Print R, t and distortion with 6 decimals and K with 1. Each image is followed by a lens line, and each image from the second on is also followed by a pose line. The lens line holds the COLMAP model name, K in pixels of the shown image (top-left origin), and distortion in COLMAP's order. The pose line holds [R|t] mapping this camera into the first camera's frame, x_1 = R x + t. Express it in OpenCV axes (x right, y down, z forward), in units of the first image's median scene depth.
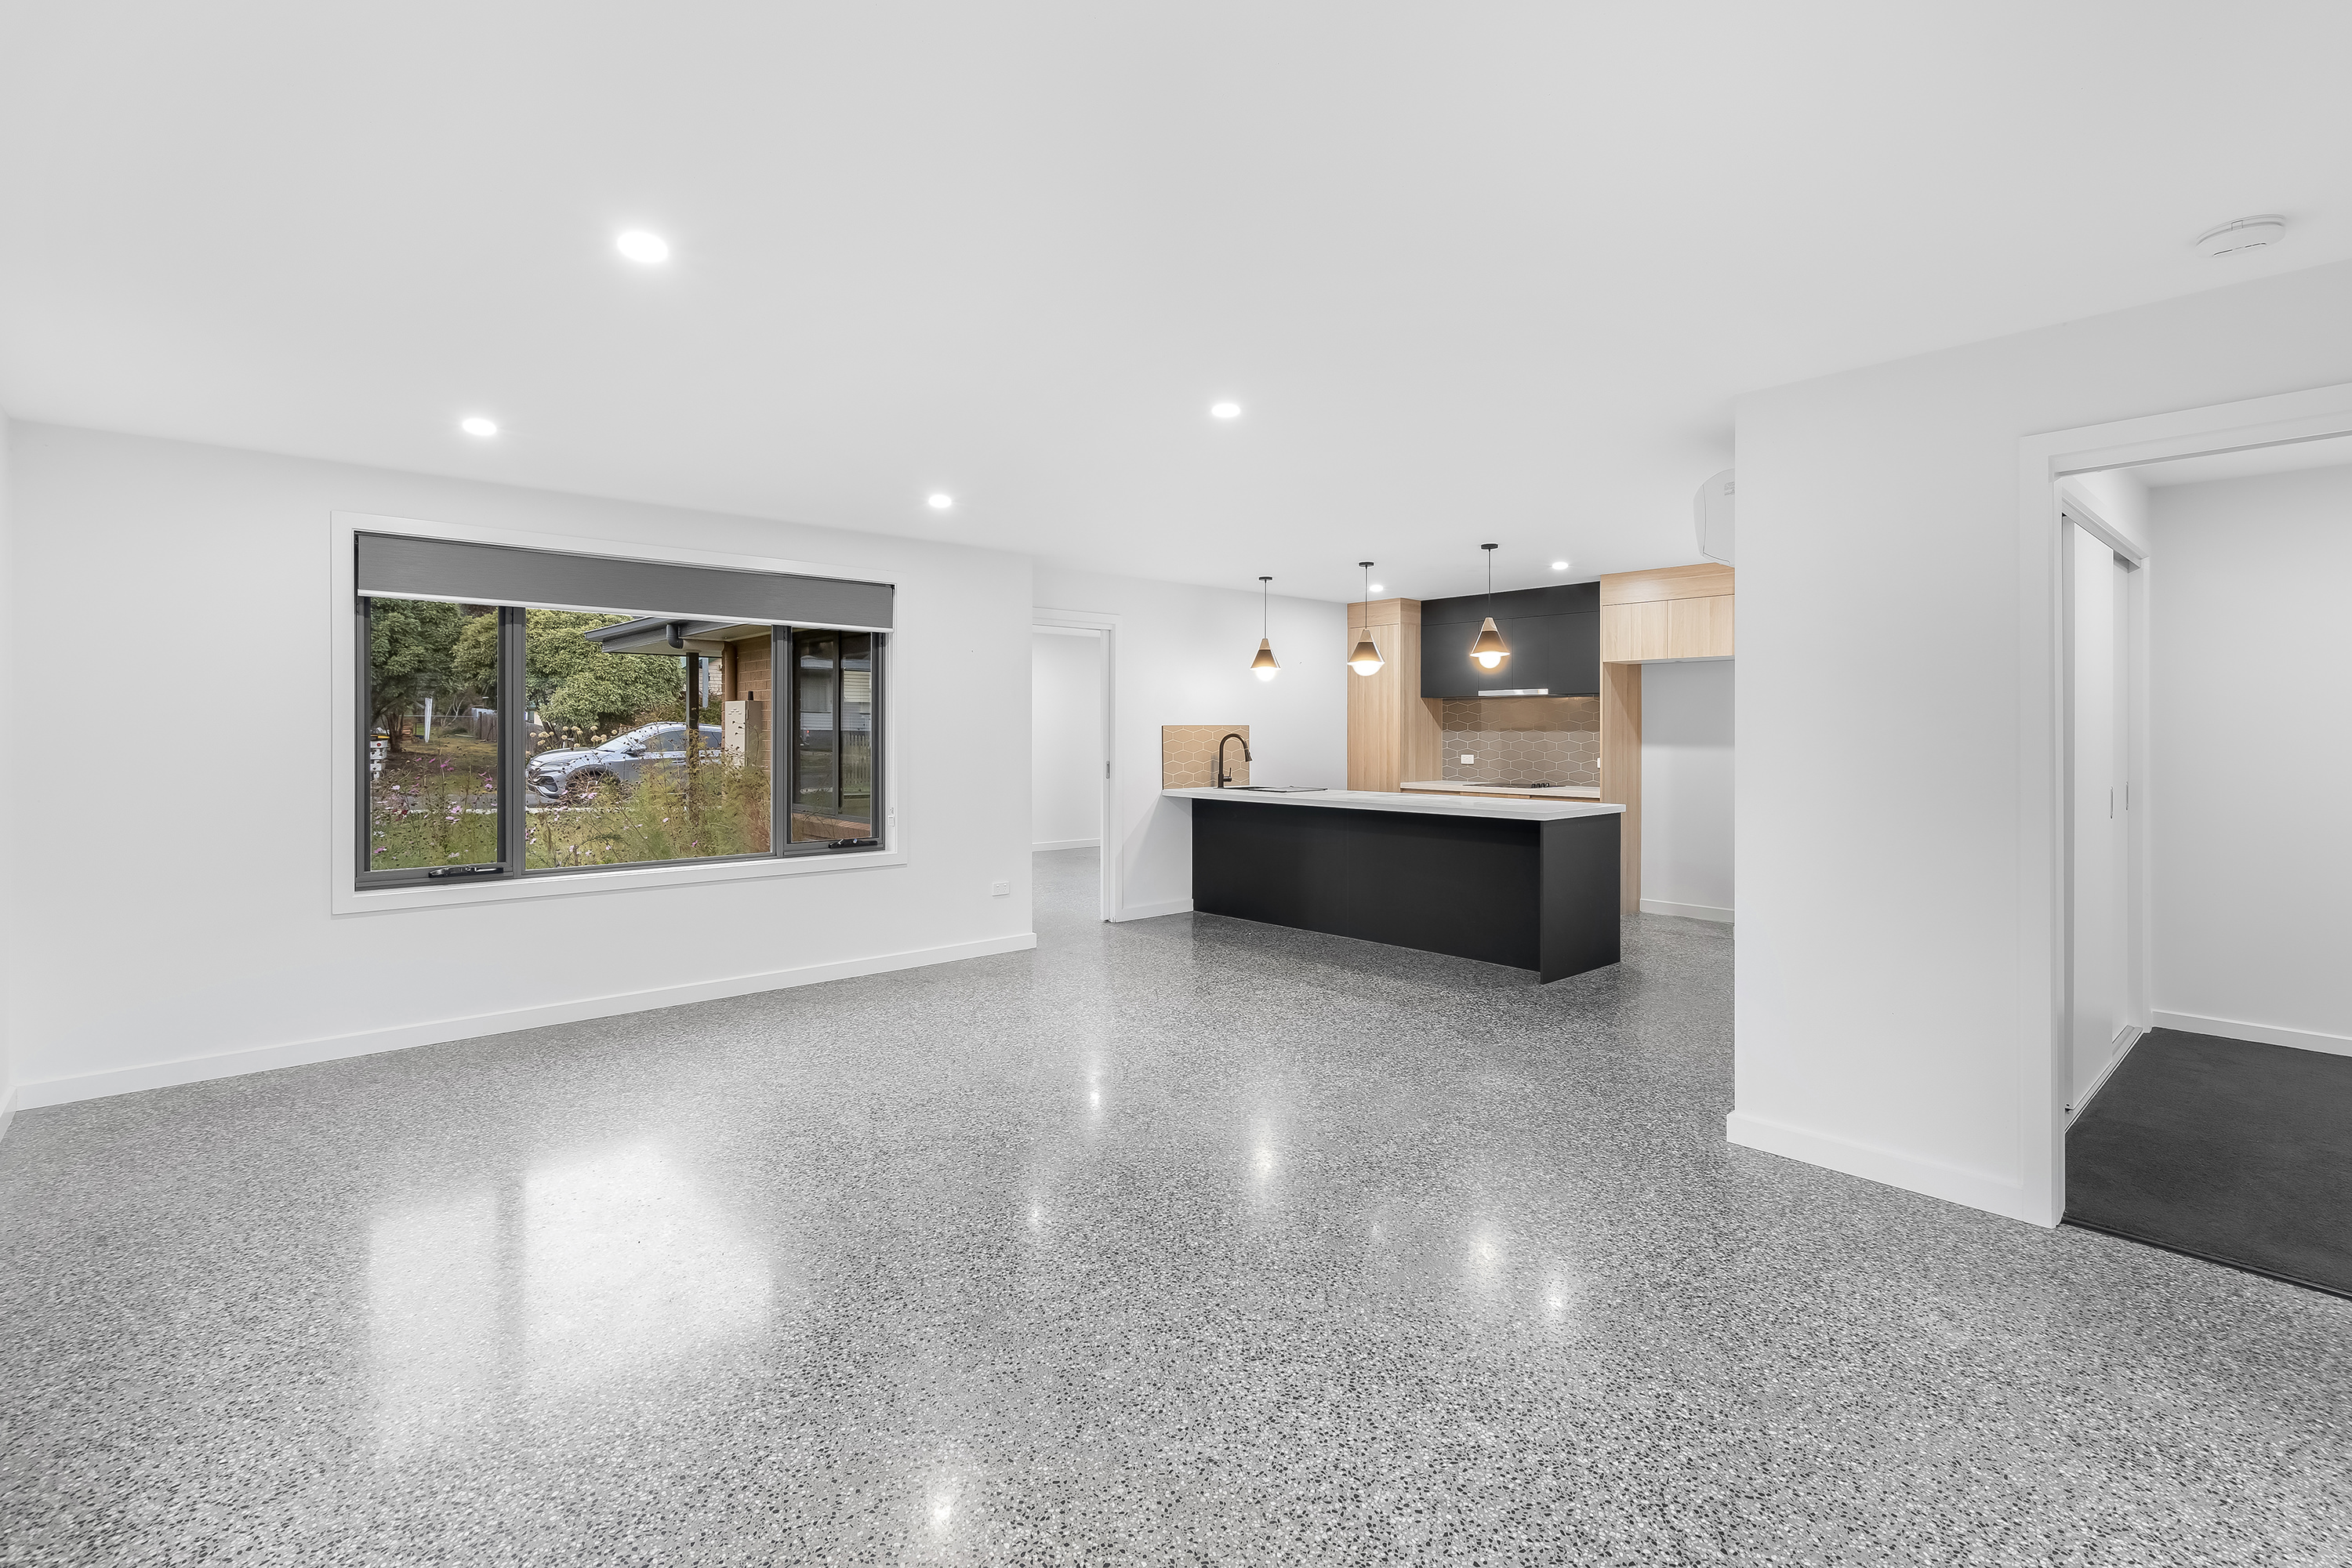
lens RADIAL K [[1072.2, 0, 1170.7], [0, 1072.2, 742.1], [0, 0, 1]] dist [0.003368, 0.000610]
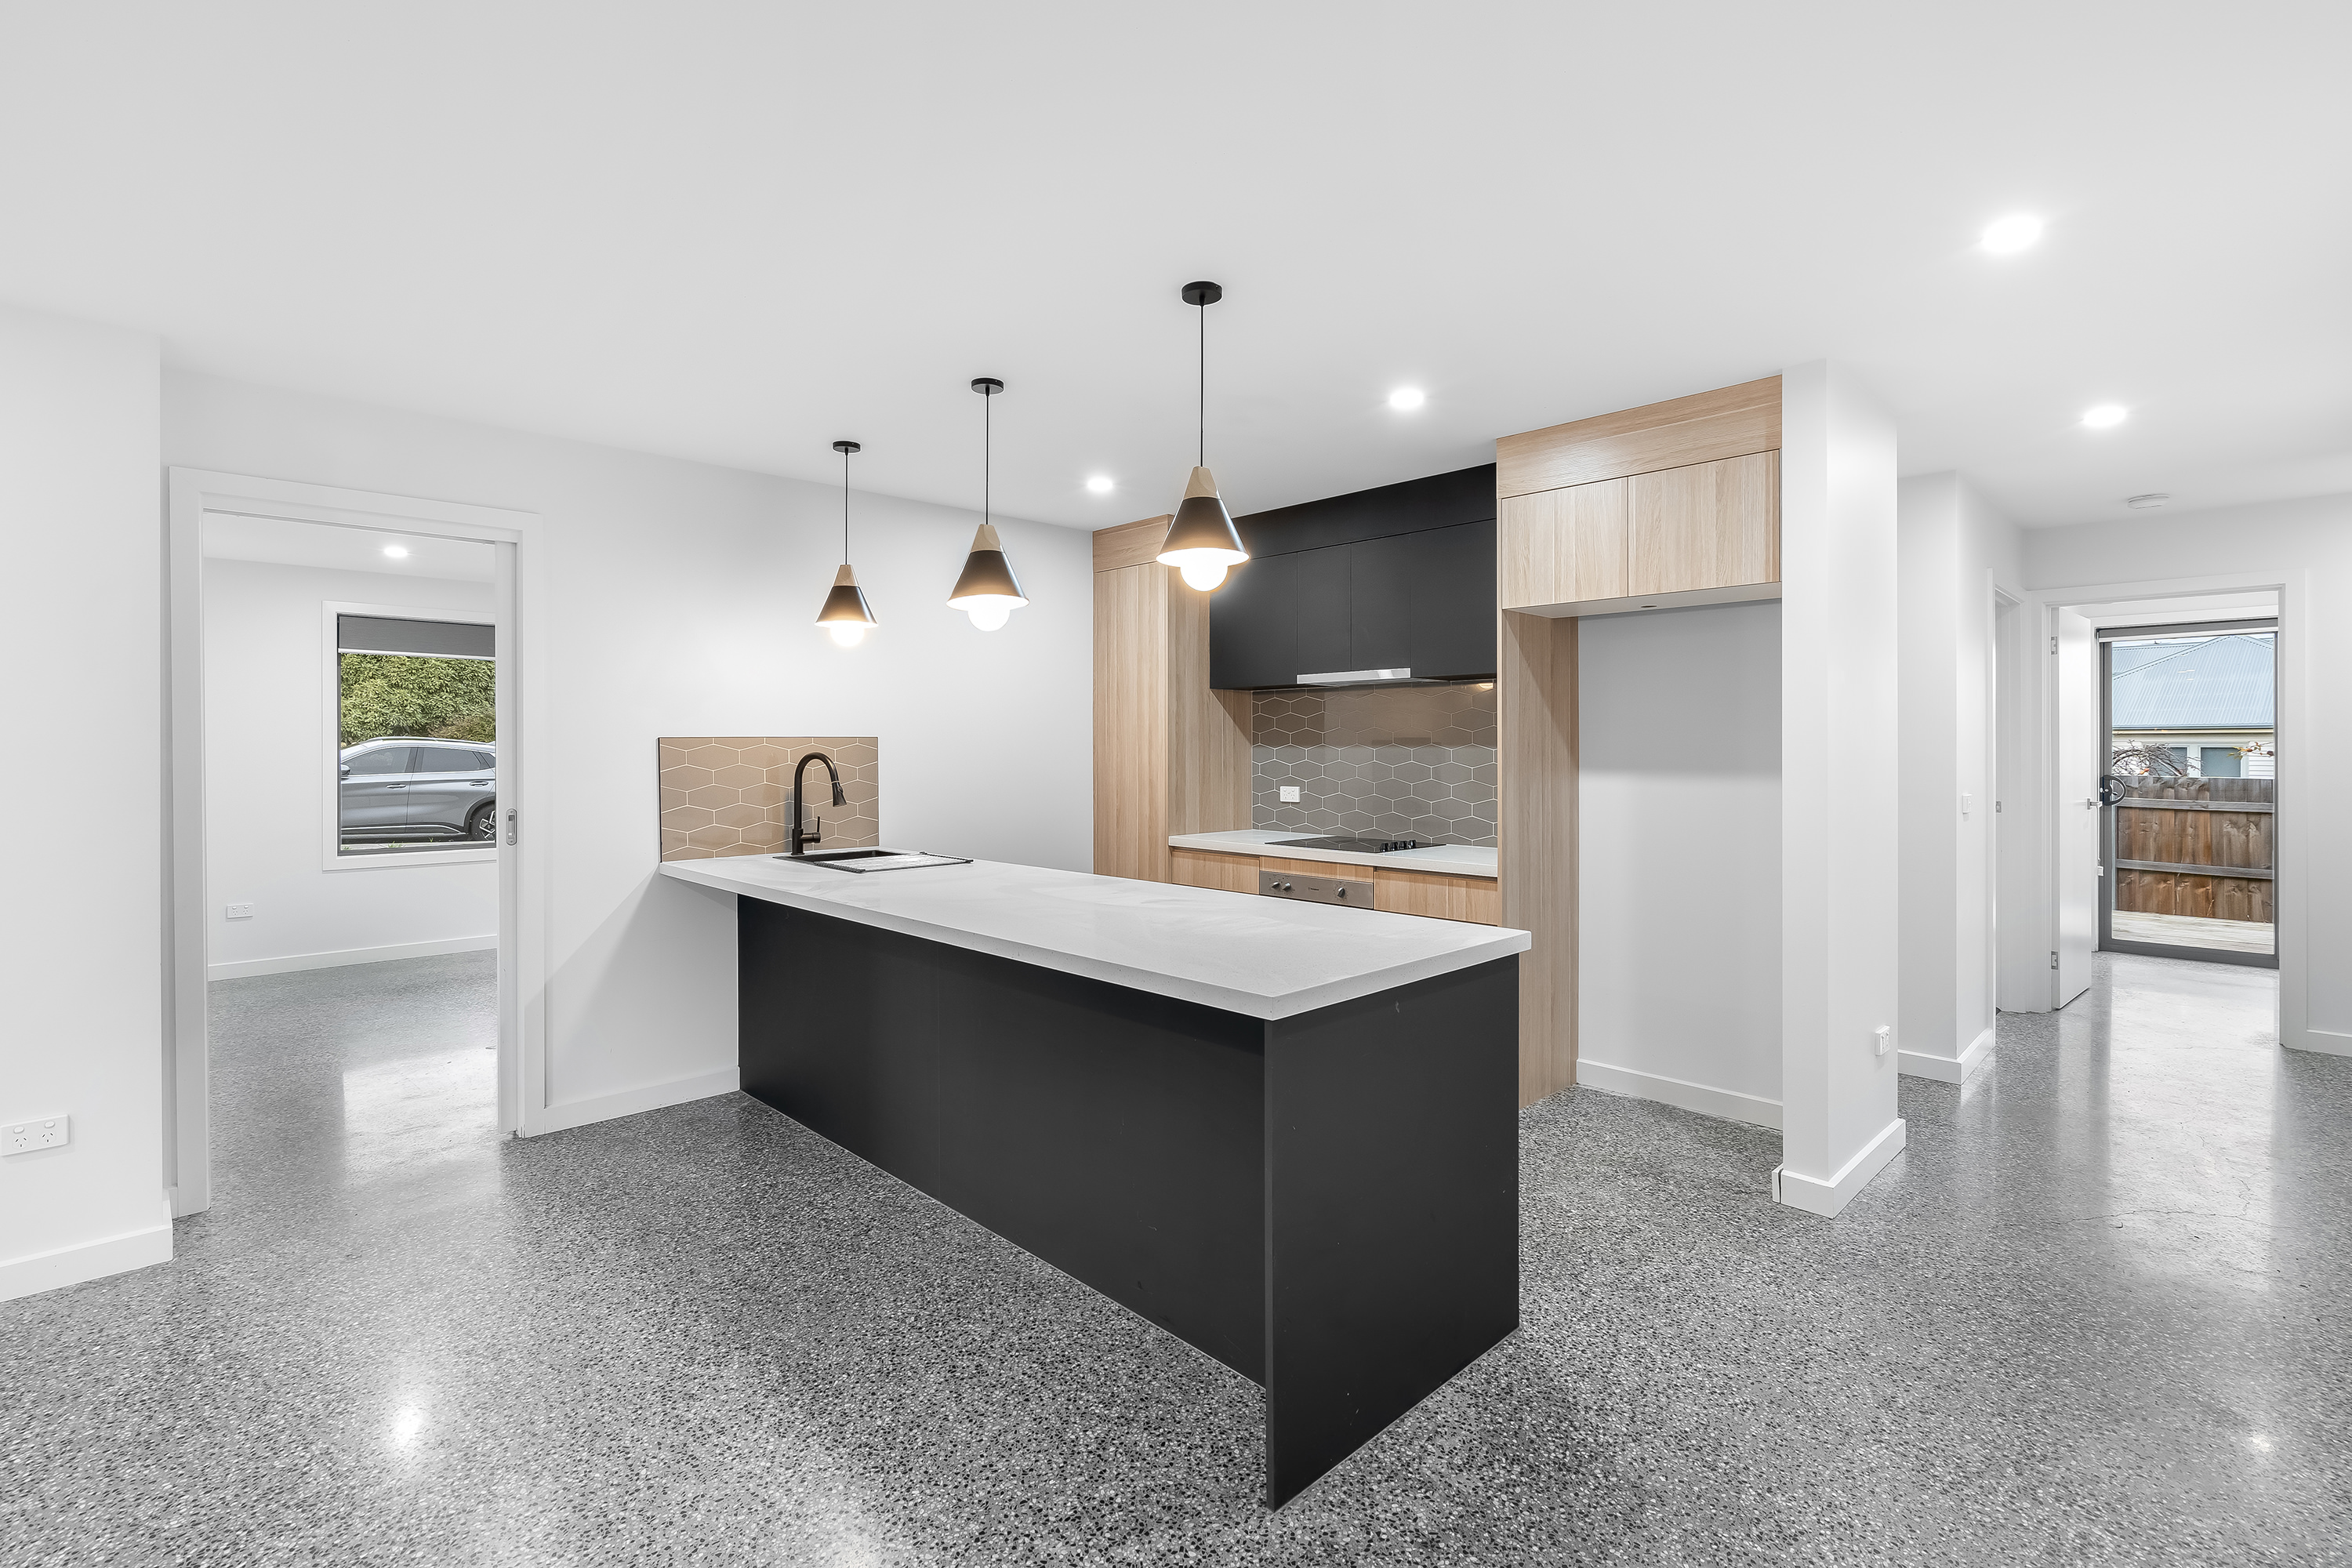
lens RADIAL K [[1056.5, 0, 1176.7], [0, 1056.5, 757.1], [0, 0, 1]] dist [0.001389, 0.000089]
pose [[0.999235, -0.003200, 0.038978, 0.224408], [0.003166, 0.999995, 0.000934, -0.005802], [-0.038981, -0.000810, 0.999240, 0.496047]]
